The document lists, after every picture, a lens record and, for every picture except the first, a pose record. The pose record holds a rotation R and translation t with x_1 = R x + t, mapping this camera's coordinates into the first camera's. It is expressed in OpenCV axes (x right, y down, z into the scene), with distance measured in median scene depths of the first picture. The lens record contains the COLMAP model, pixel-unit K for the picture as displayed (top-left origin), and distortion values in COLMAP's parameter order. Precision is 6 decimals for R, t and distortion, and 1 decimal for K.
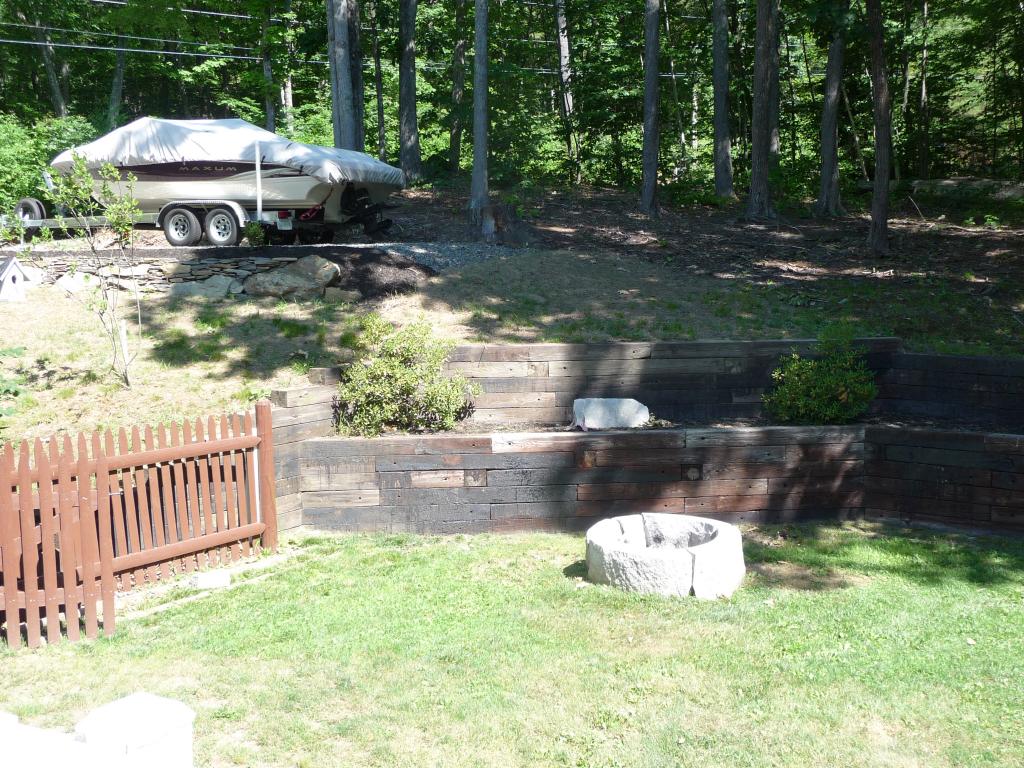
lens RADIAL K [[1045.8, 0, 512.0], [0, 1045.8, 384.0], [0, 0, 1]] dist [-0.002003, -0.002129]
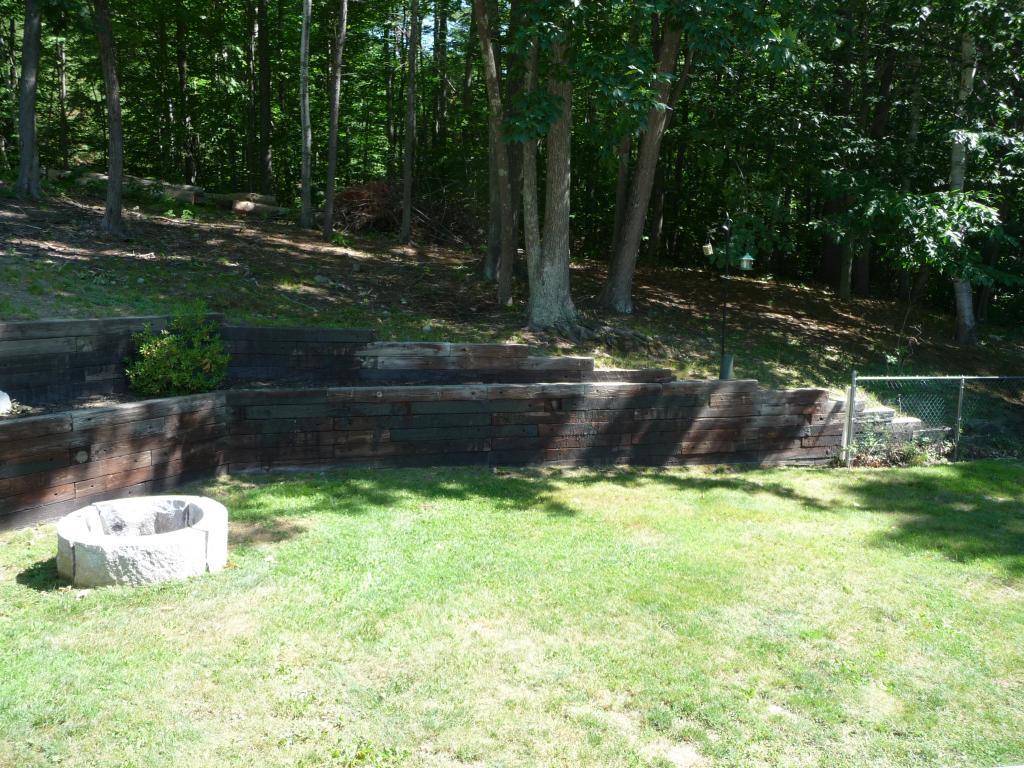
lens RADIAL K [[864.9, 0, 512.0], [0, 864.9, 384.0], [0, 0, 1]] dist [-0.009038, 0.010272]
pose [[0.584189, -0.084140, 0.807244, -0.235429], [0.053245, 0.996442, 0.065327, -0.012777], [-0.809869, 0.004818, 0.586591, 0.203087]]
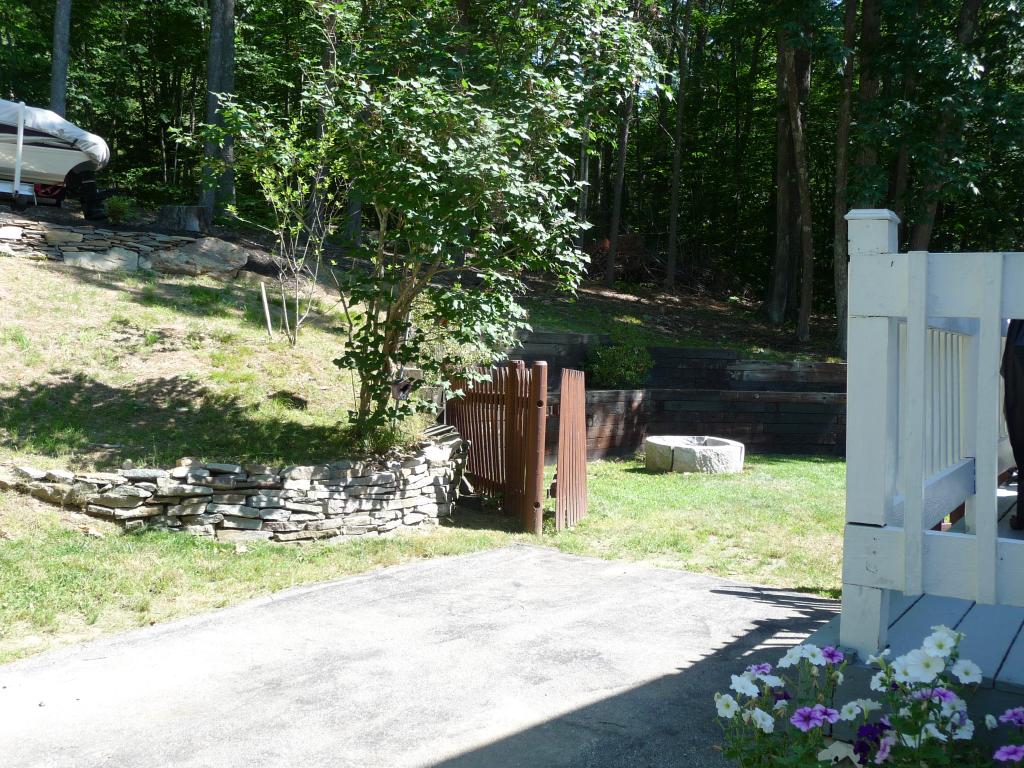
lens RADIAL K [[1139.5, 0, 512.0], [0, 1139.5, 384.0], [0, 0, 1]] dist [0.014586, -0.000402]
pose [[0.639416, 0.007666, 0.768823, -1.071145], [0.036145, 0.998545, -0.040017, 0.092193], [-0.768011, 0.053377, 0.638209, 0.096454]]
